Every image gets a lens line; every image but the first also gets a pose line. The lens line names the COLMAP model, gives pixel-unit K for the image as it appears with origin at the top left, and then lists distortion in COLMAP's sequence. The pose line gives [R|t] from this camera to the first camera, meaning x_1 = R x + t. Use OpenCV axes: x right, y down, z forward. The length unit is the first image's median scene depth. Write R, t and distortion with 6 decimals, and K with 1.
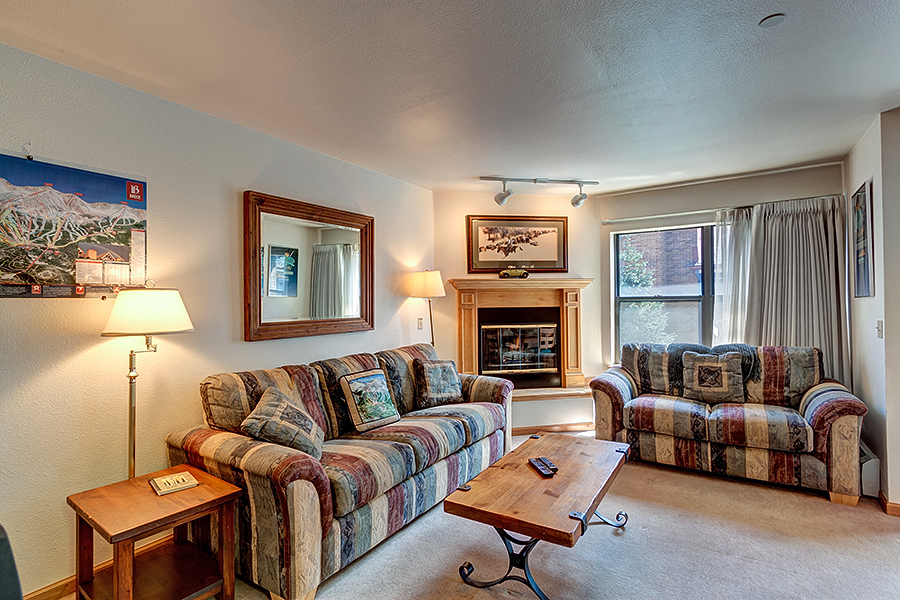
lens RADIAL K [[437.8, 0, 444.1], [0, 437.8, 302.5], [0, 0, 1]] dist [-0.002185, 0.002375]
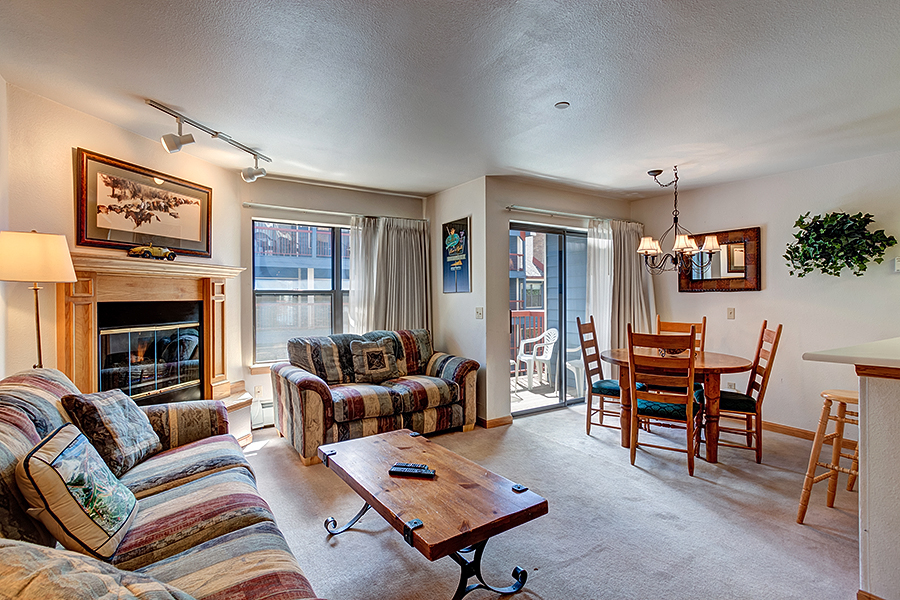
lens RADIAL K [[437.8, 0, 454.6], [0, 437.8, 300.7], [0, 0, 1]] dist [-0.002185, 0.002375]
pose [[0.388294, -0.000606, 0.921535, -0.303157], [-0.000903, 0.999999, 0.001038, 0.009230], [-0.921535, -0.001235, 0.388293, 0.292892]]
